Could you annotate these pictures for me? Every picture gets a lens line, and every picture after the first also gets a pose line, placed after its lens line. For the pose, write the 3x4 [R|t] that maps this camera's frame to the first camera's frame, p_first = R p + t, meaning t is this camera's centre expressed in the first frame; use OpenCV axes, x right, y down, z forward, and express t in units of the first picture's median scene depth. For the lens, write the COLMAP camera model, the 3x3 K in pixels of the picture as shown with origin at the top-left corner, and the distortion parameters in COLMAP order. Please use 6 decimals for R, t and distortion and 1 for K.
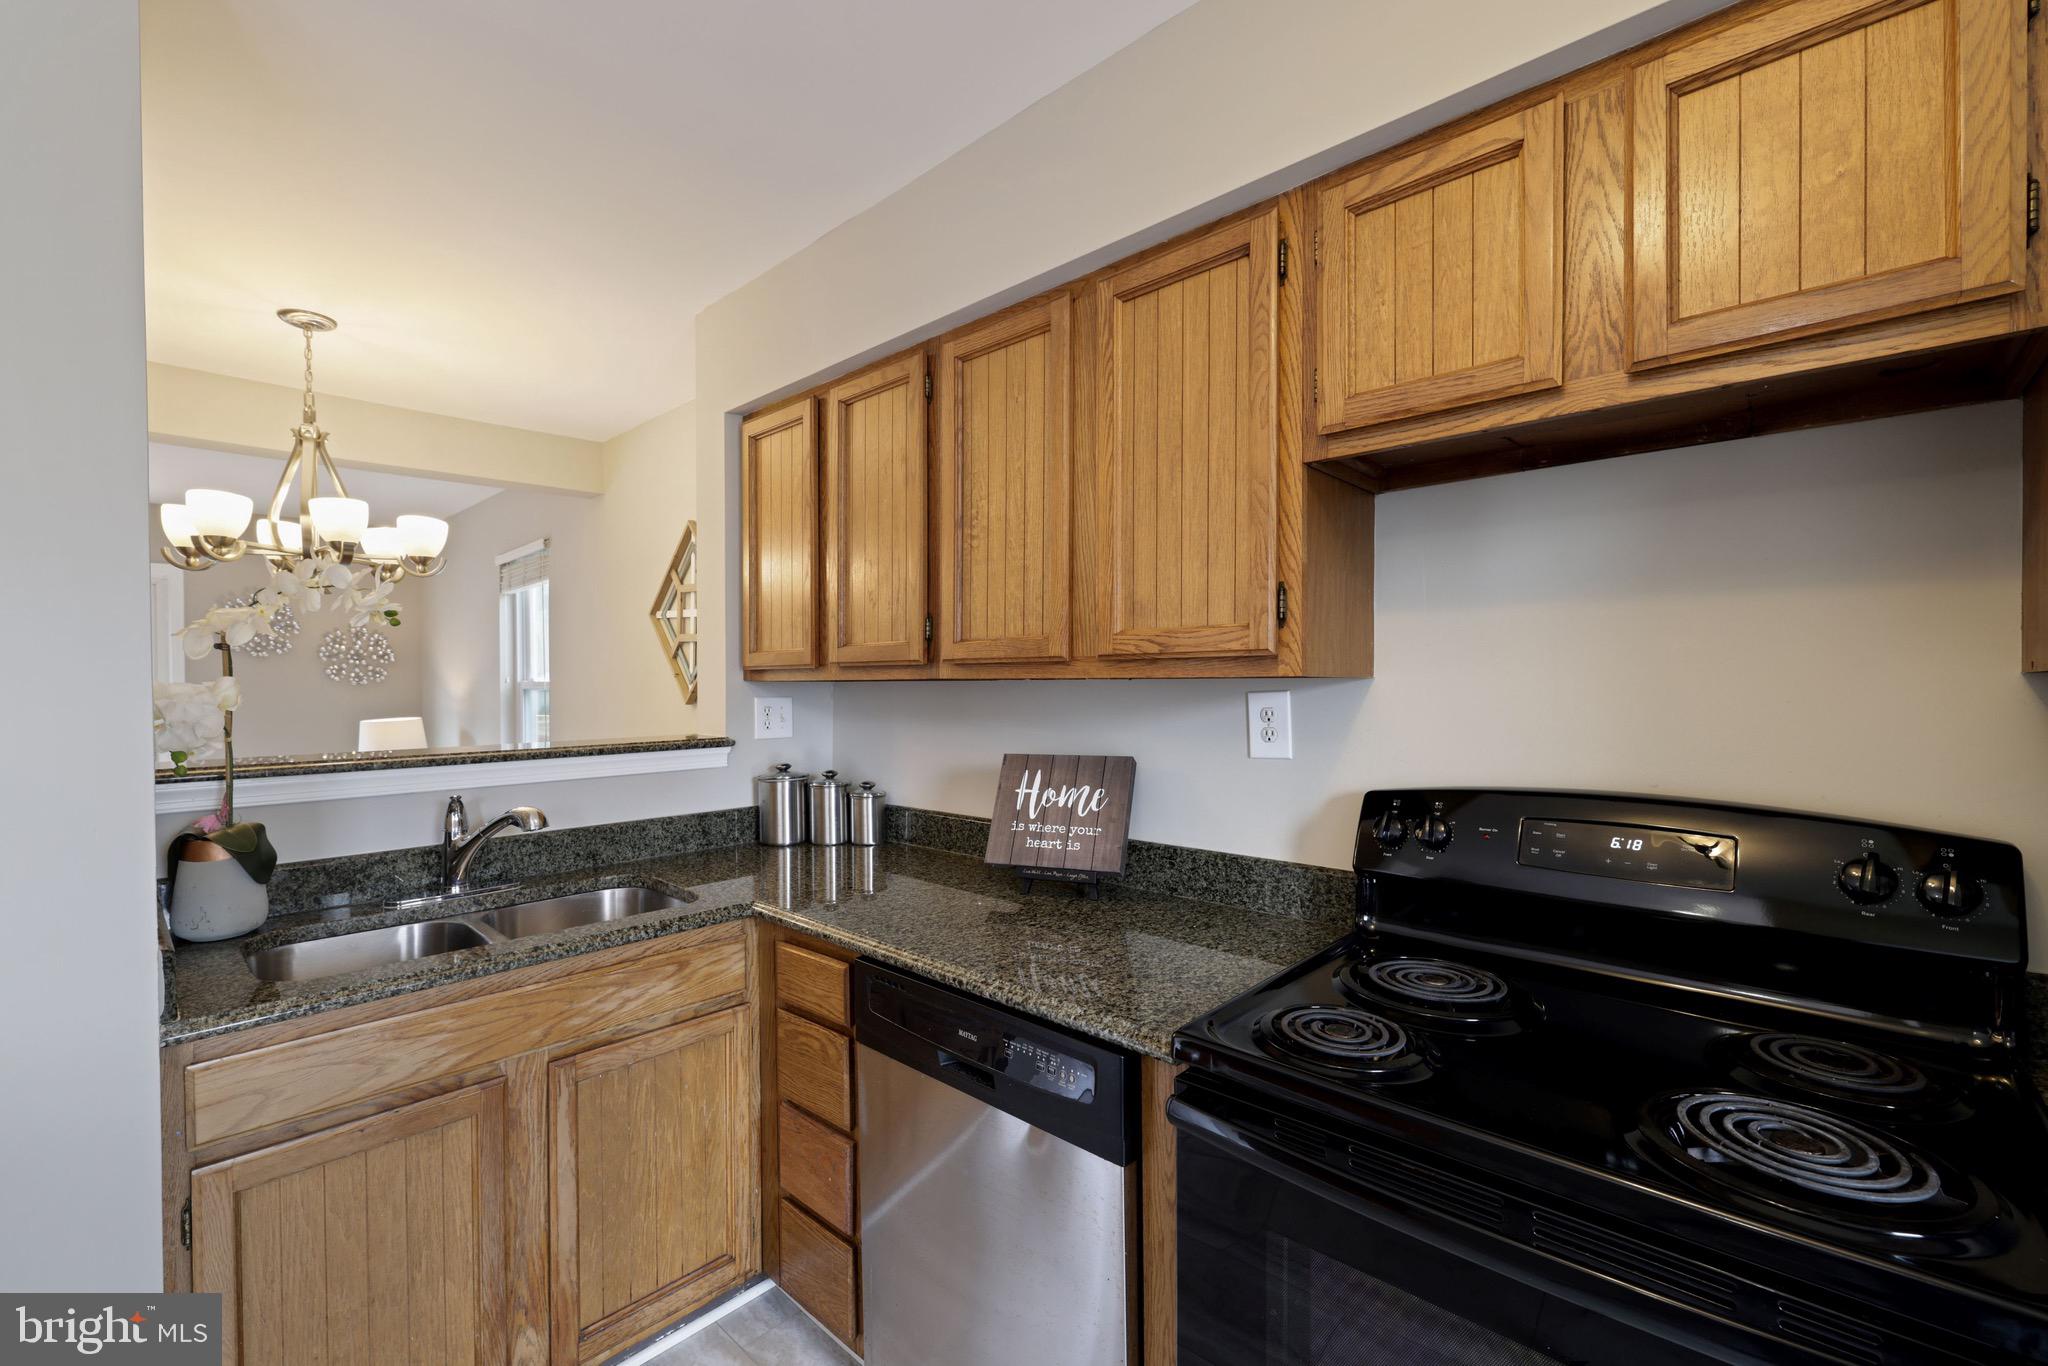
lens RADIAL K [[856.8, 0, 1022.0], [0, 856.8, 693.9], [0, 0, 1]] dist [-0.002882, -0.000222]
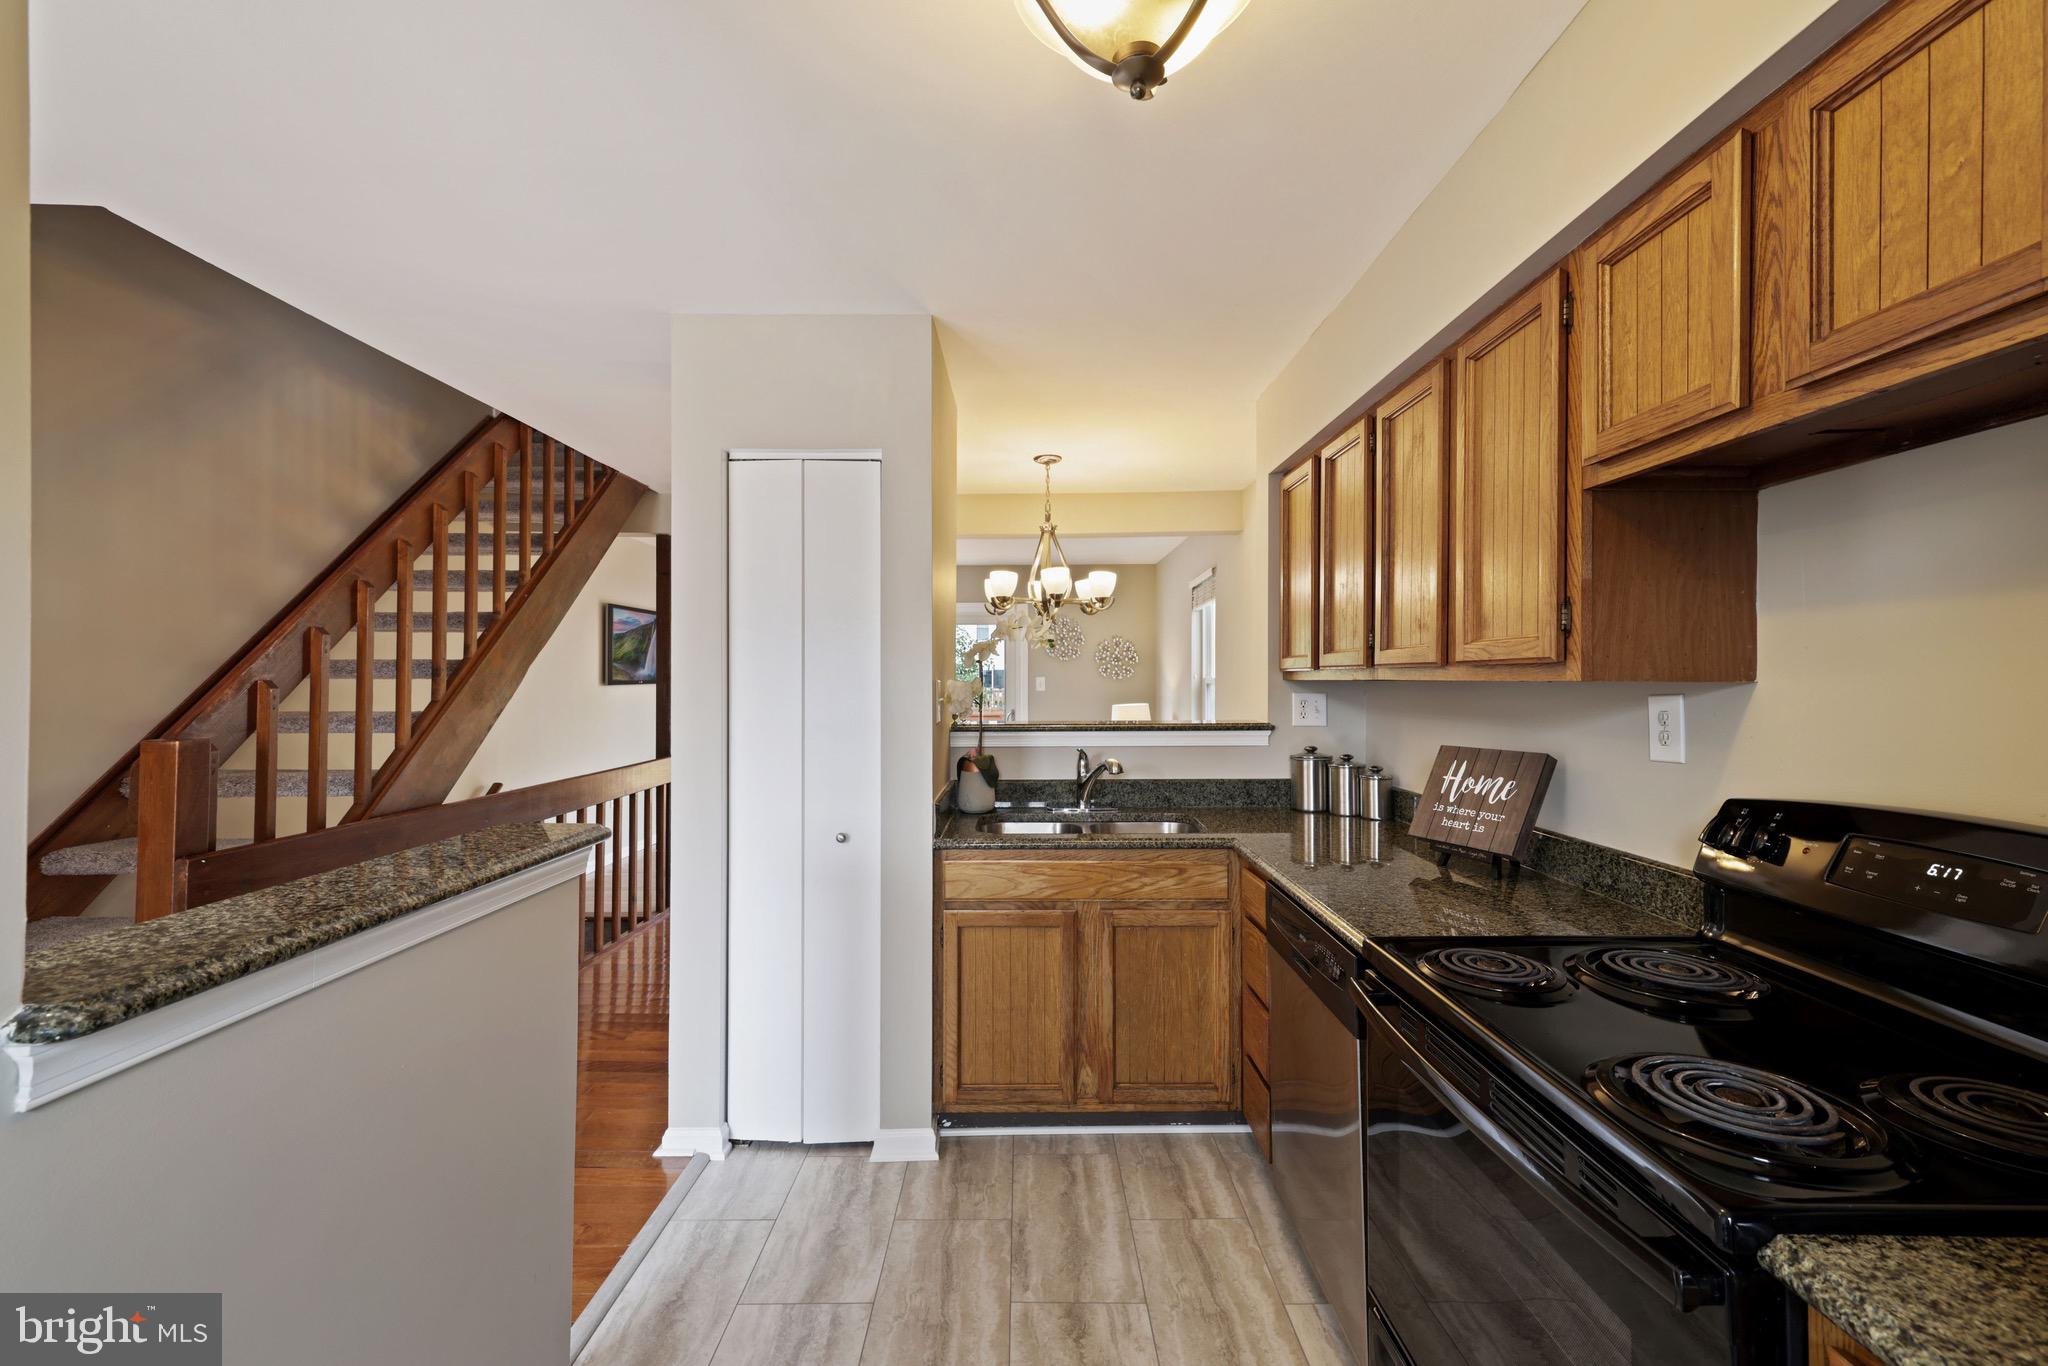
lens RADIAL K [[856.8, 0, 1022.9], [0, 856.8, 671.4], [0, 0, 1]] dist [-0.002882, -0.000222]
pose [[0.680476, -0.003169, -0.732764, 0.470839], [-0.010388, 0.999848, -0.013971, -0.007385], [0.732697, 0.017118, 0.680339, -0.208134]]
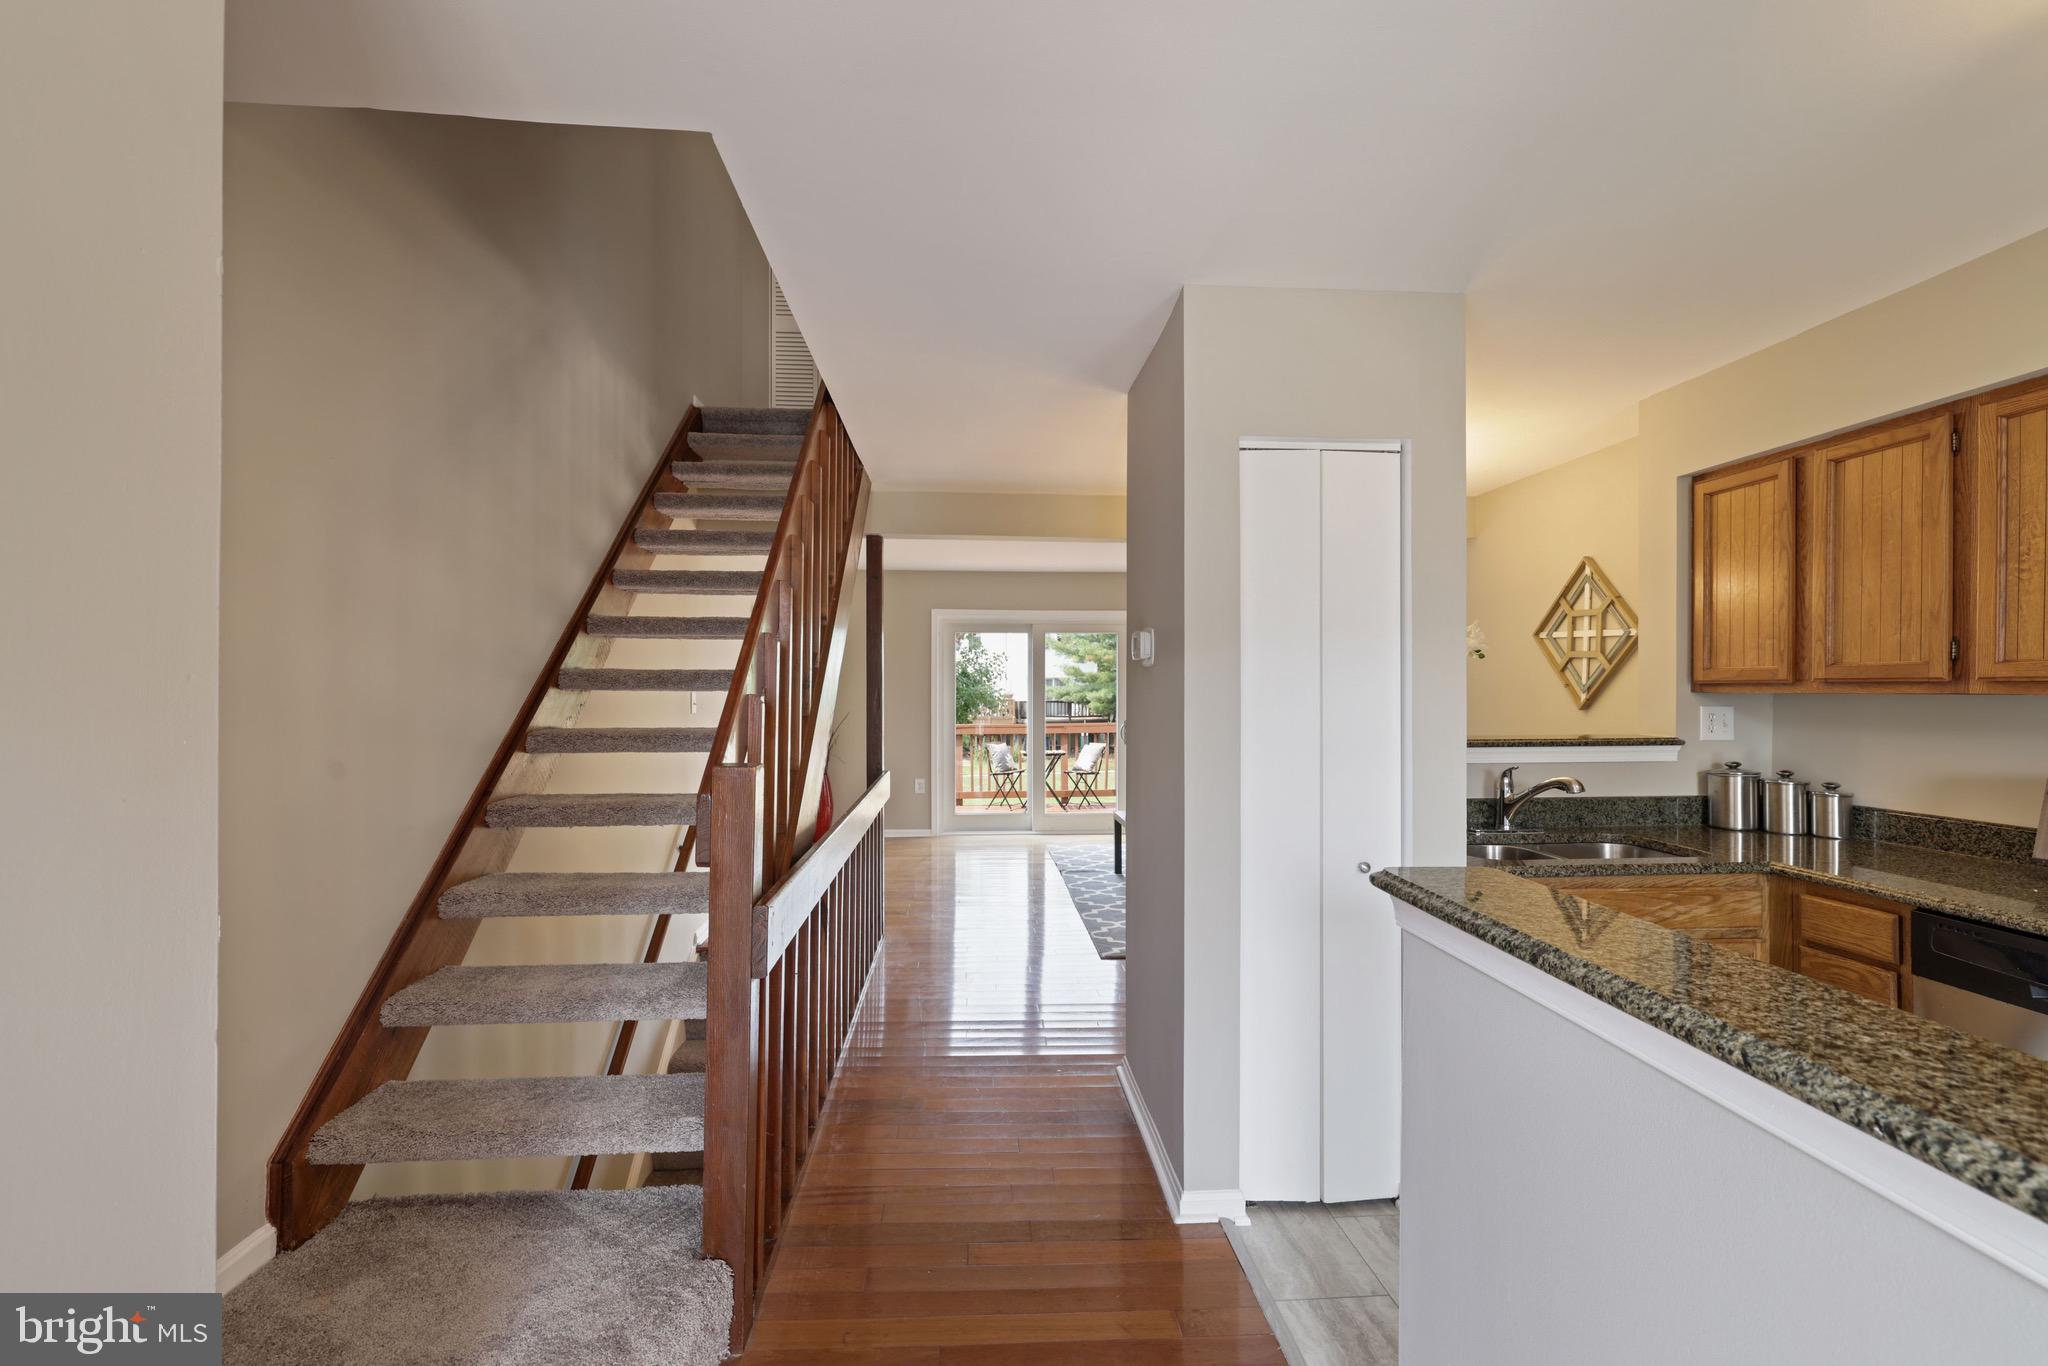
lens RADIAL K [[856.8, 0, 1025.4], [0, 856.8, 687.8], [0, 0, 1]] dist [-0.002882, -0.000222]
pose [[0.723879, 0.003432, -0.689918, -0.231242], [-0.010384, 0.999929, -0.005921, -0.005704], [0.689849, 0.011450, 0.723863, -0.730030]]
